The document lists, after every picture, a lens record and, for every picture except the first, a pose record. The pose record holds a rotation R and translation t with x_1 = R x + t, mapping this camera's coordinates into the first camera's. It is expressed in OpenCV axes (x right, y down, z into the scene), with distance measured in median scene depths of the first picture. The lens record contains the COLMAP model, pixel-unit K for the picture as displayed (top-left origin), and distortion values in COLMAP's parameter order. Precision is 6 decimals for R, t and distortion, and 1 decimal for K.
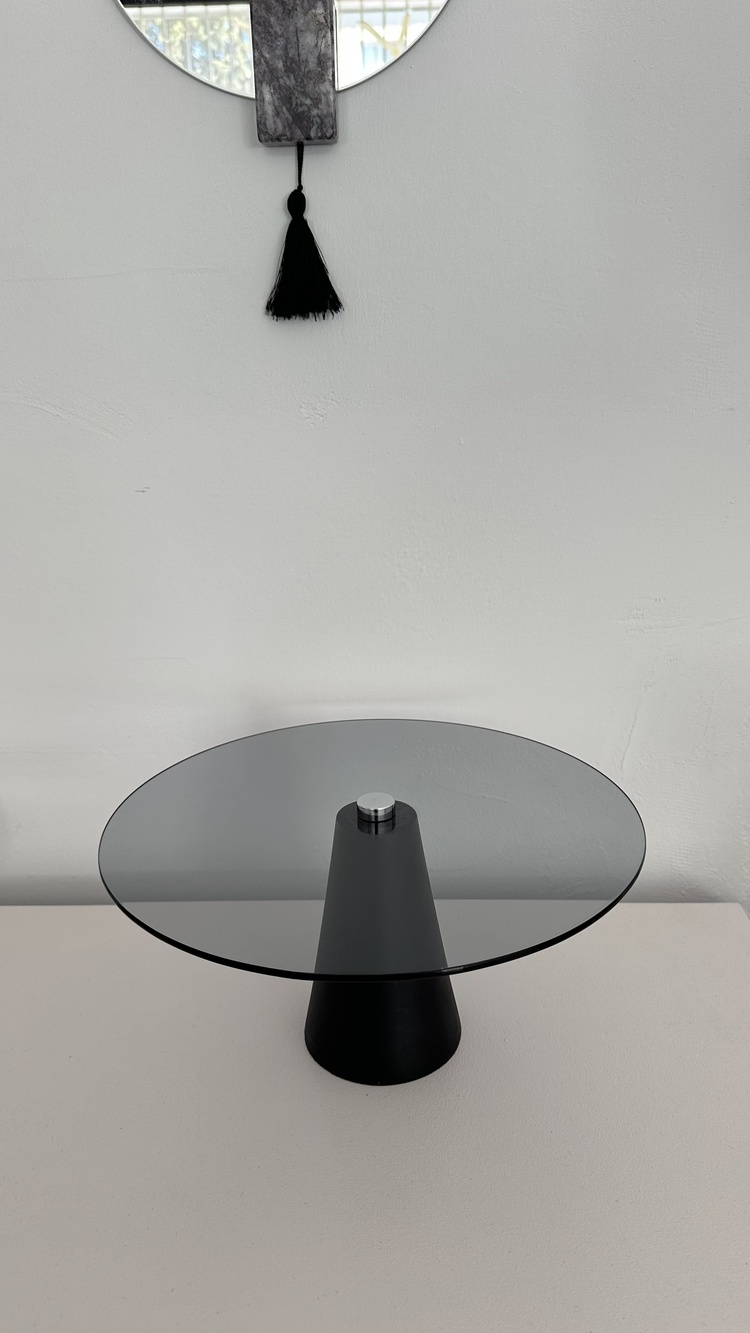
lens RADIAL K [[903.7, 0, 376.1], [0, 903.7, 670.9], [0, 0, 1]] dist [0.028264, -0.055022]
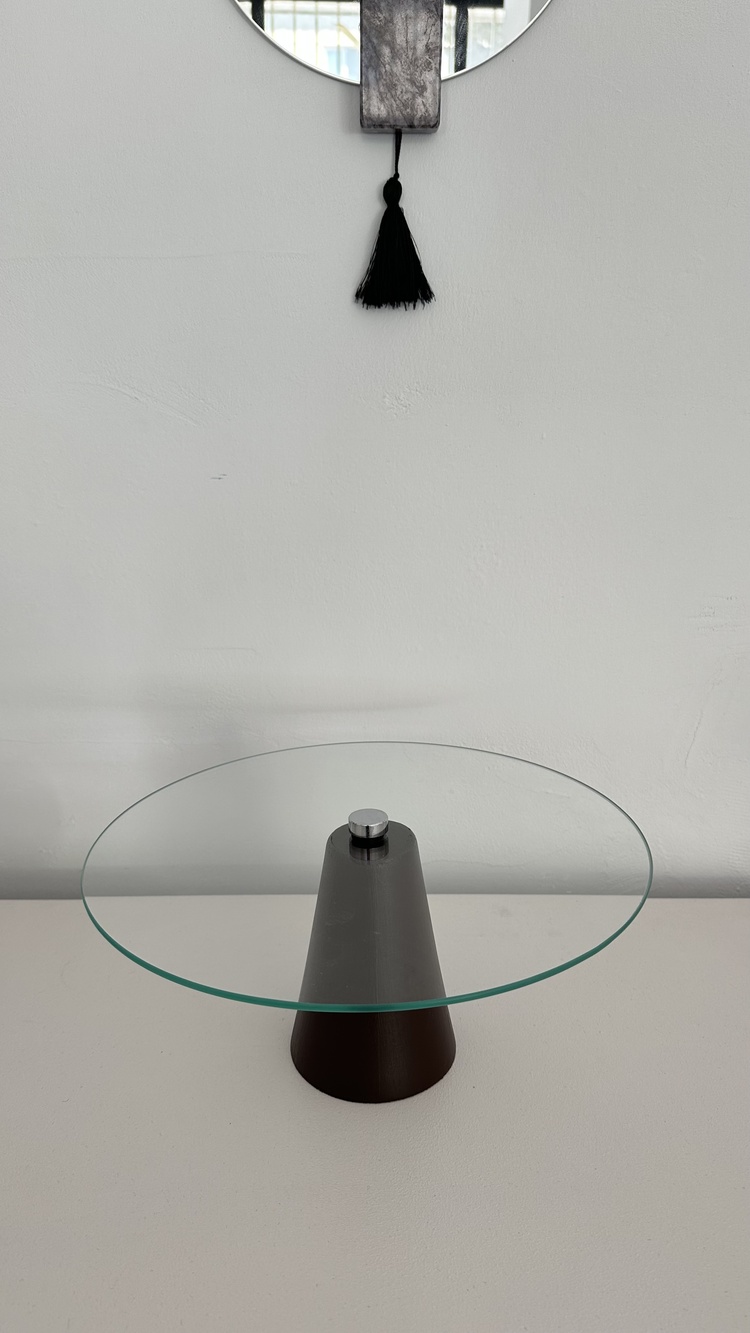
lens RADIAL K [[903.7, 0, 374.2], [0, 903.7, 662.3], [0, 0, 1]] dist [0.028264, -0.055022]
pose [[0.998498, 0.015714, 0.052486, -0.147056], [-0.015527, 0.999872, -0.003962, 0.002989], [-0.052541, 0.003141, 0.998614, 0.012947]]
